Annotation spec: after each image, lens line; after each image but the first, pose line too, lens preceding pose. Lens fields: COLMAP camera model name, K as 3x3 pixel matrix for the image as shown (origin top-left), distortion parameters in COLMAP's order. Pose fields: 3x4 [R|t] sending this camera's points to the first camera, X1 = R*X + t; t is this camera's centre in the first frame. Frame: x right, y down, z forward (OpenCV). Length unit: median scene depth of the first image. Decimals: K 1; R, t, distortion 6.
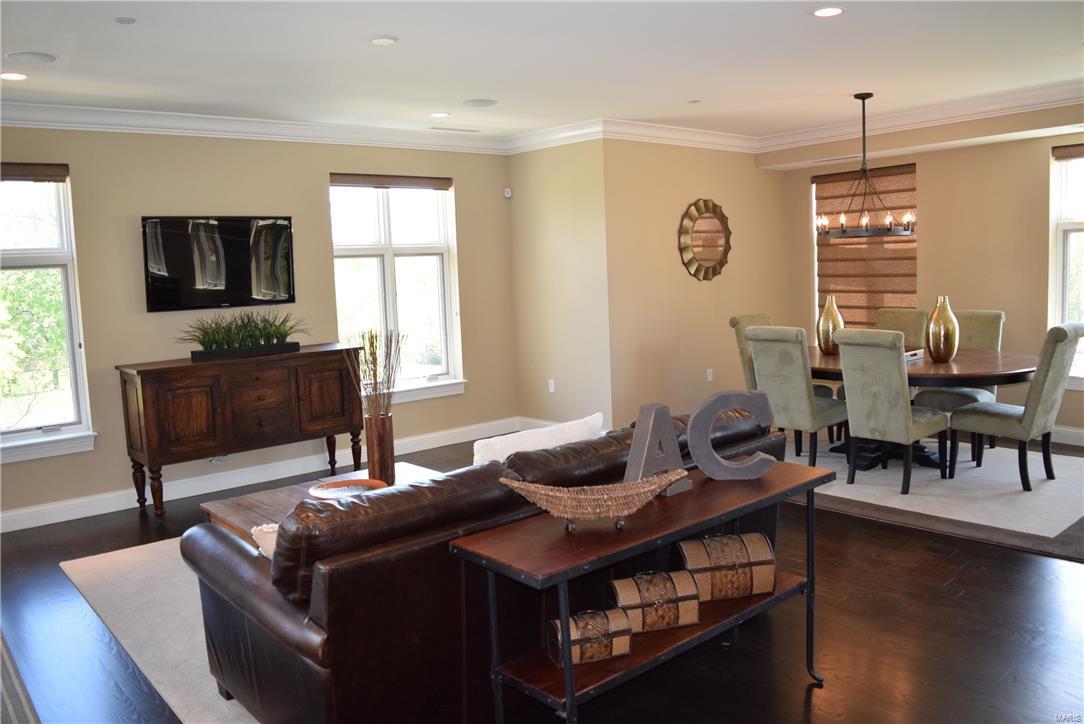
lens RADIAL K [[846.6, 0, 544.5], [0, 846.6, 366.9], [0, 0, 1]] dist [-0.082143, 0.000907]
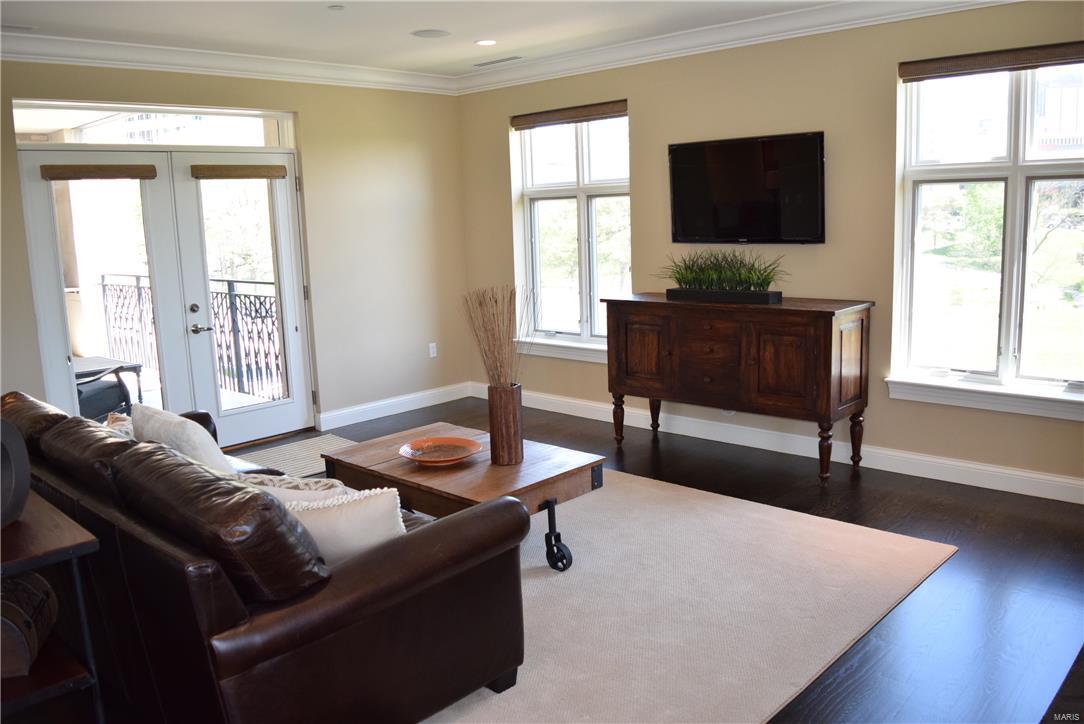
lens RADIAL K [[846.6, 0, 546.9], [0, 846.6, 361.2], [0, 0, 1]] dist [-0.082143, 0.000907]
pose [[0.098649, 0.205272, -0.973720, 0.473426], [-0.085098, 0.976649, 0.197268, -0.104563], [0.991477, 0.063401, 0.113814, 0.687440]]
